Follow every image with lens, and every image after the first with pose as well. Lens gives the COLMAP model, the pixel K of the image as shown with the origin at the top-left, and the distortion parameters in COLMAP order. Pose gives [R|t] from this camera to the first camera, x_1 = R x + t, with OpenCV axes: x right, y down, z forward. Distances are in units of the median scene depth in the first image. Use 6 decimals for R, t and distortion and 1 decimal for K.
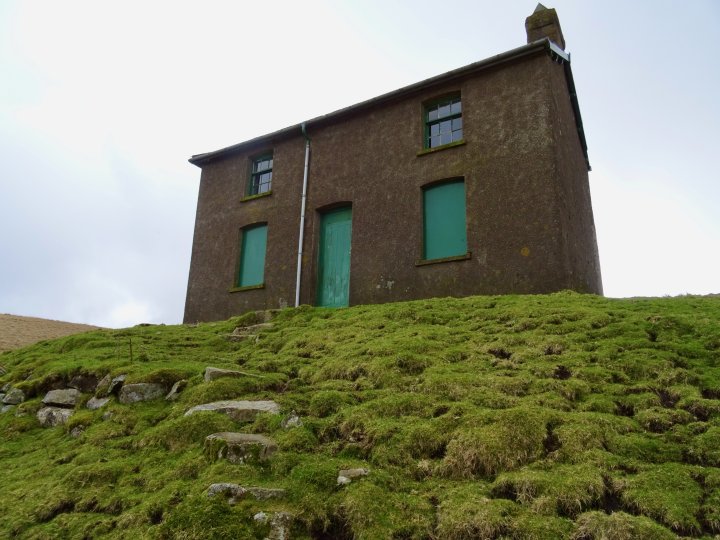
lens RADIAL K [[535.3, 0, 358.6], [0, 535.3, 269.6], [0, 0, 1]] dist [0.000562, -0.001306]
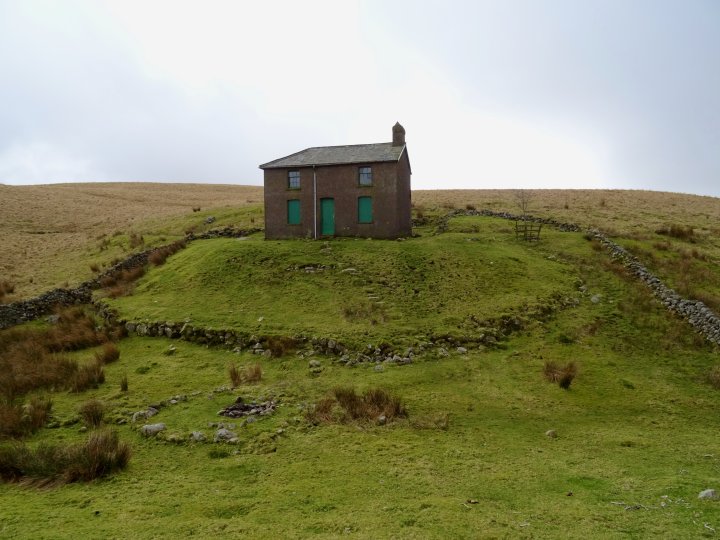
lens RADIAL K [[535.3, 0, 360.4], [0, 535.3, 267.9], [0, 0, 1]] dist [0.000562, -0.001306]
pose [[0.963860, -0.038004, 0.263686, -0.695775], [-0.042646, 0.954999, 0.293529, -0.660118], [-0.262975, -0.294166, 0.918864, -1.978479]]
